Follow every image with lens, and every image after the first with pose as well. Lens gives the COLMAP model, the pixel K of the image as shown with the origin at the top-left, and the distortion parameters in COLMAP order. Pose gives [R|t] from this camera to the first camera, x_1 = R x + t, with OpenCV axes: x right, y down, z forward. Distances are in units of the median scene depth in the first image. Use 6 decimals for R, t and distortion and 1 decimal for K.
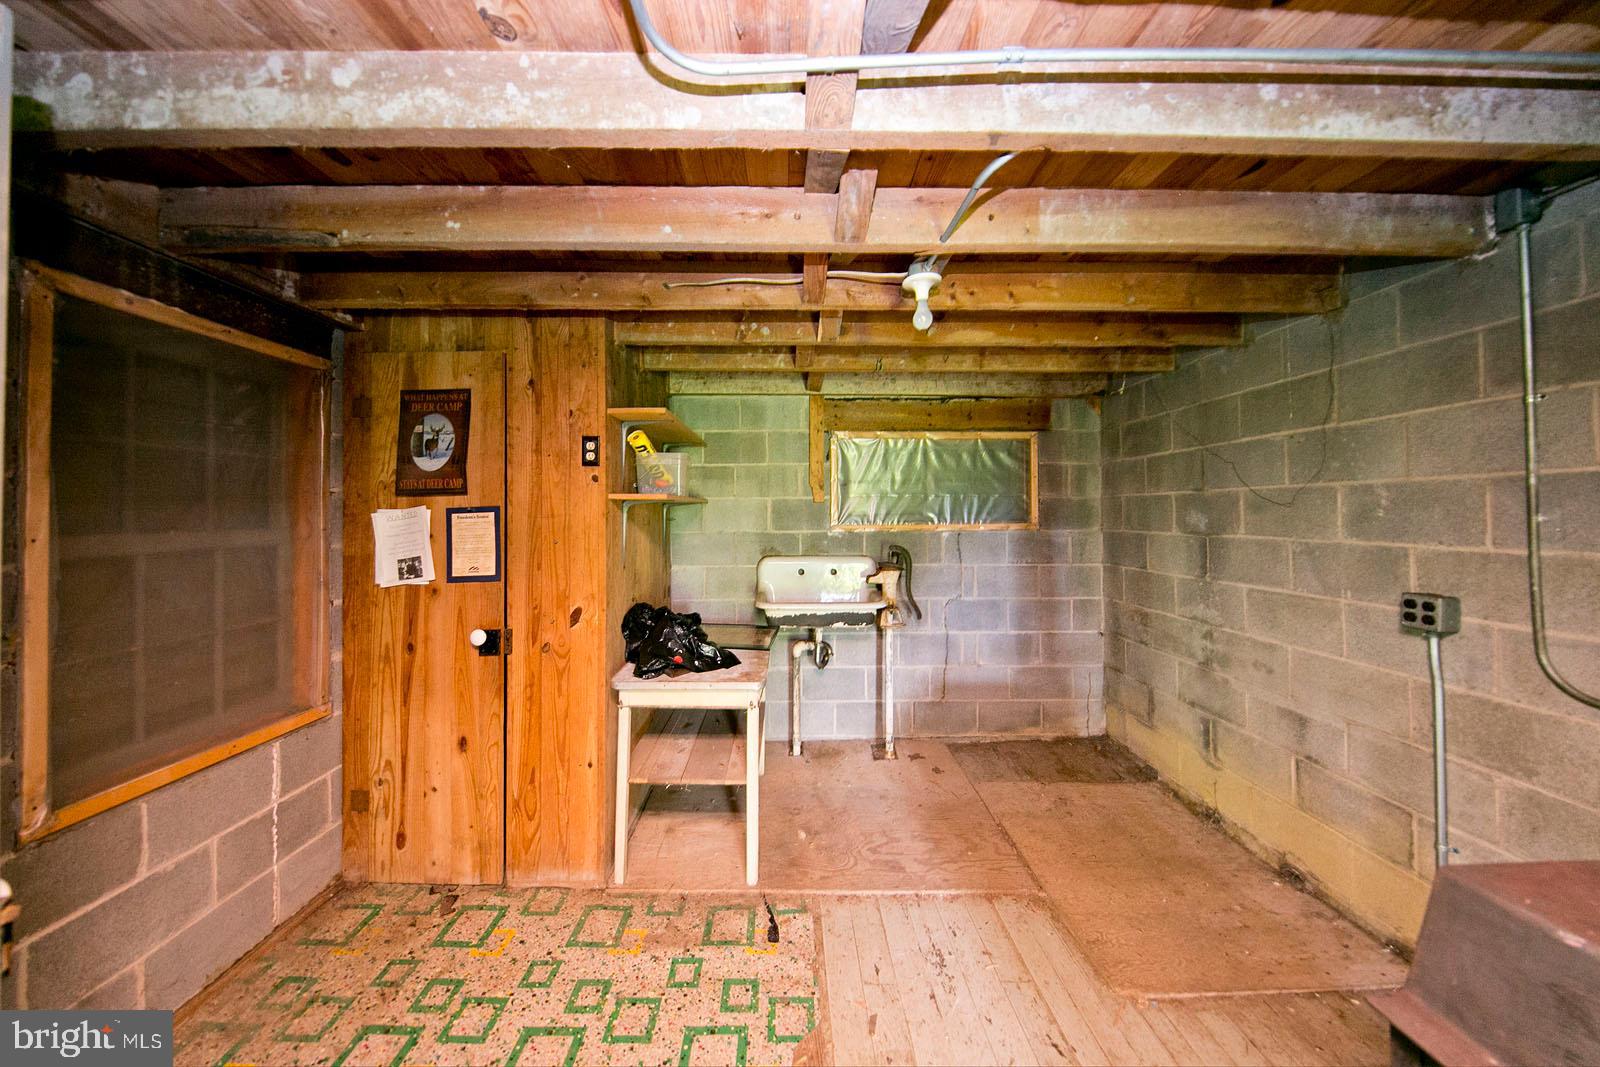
lens RADIAL K [[514.4, 0, 807.3], [0, 514.4, 494.5], [0, 0, 1]] dist [-0.001057, -0.000094]
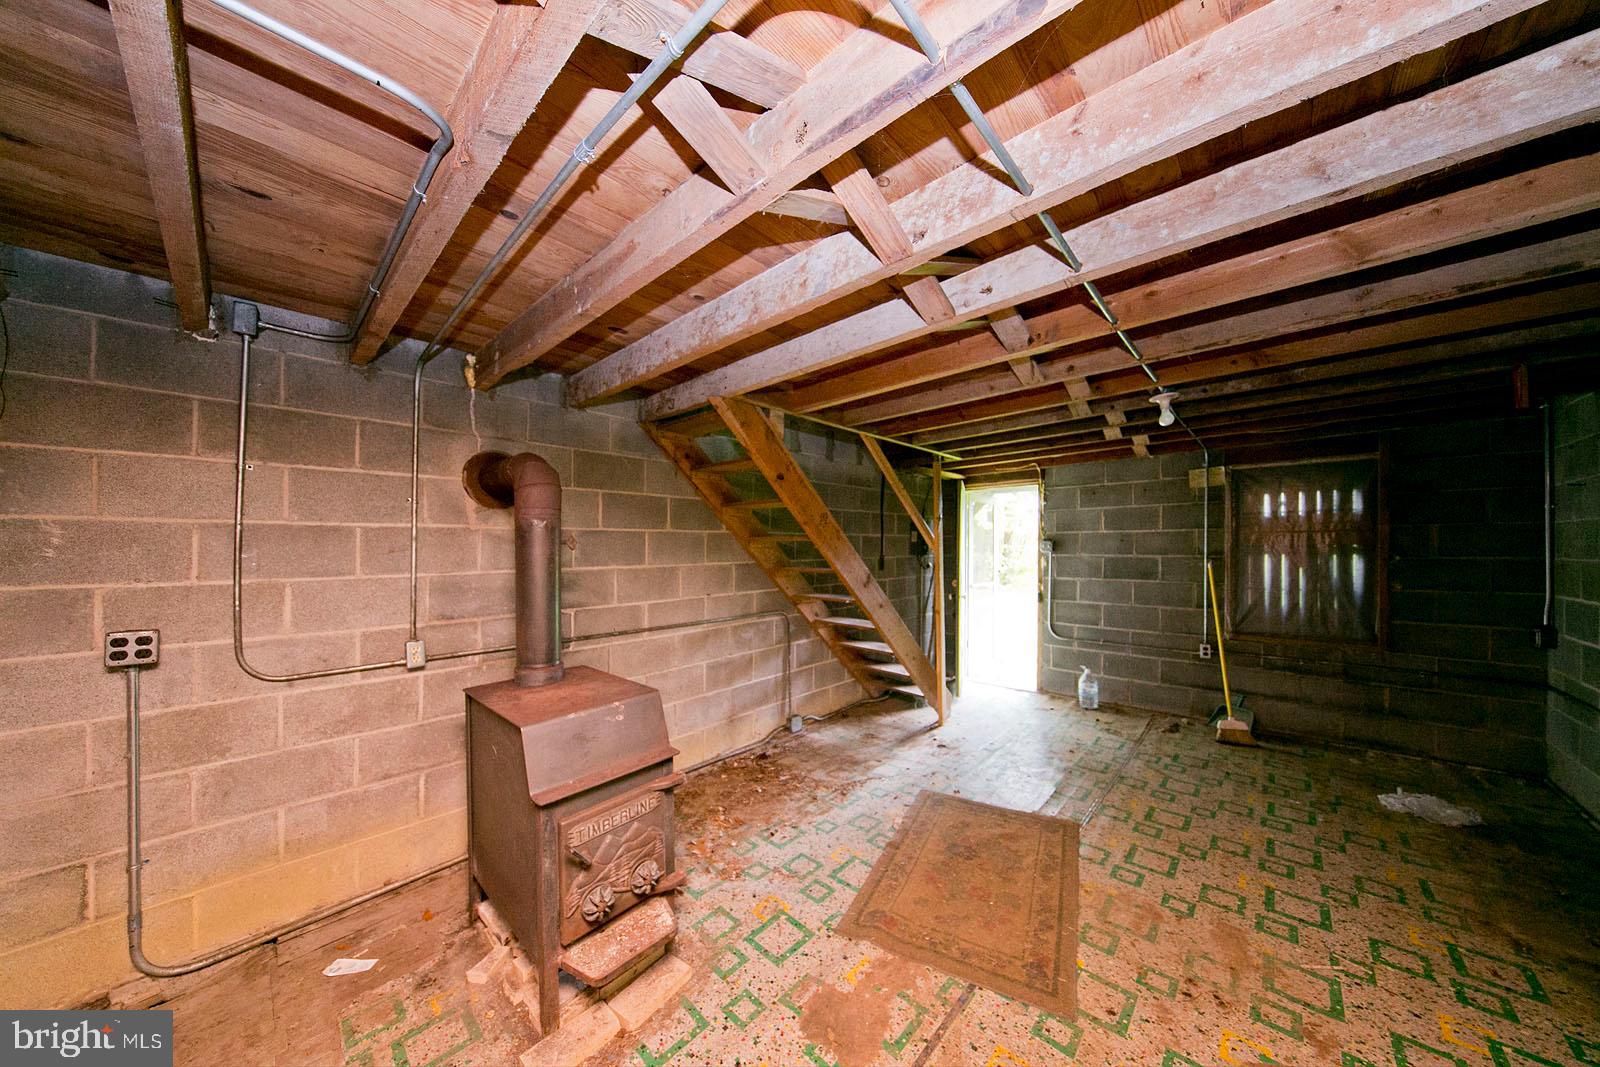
lens RADIAL K [[458.8, 0, 804.5], [0, 458.8, 558.1], [0, 0, 1]] dist [-0.000199, -0.000045]
pose [[-0.686122, 0.003519, 0.727478, -0.214947], [-0.011569, 0.999809, -0.015748, 0.025074], [-0.727394, -0.019221, -0.685950, 0.348939]]
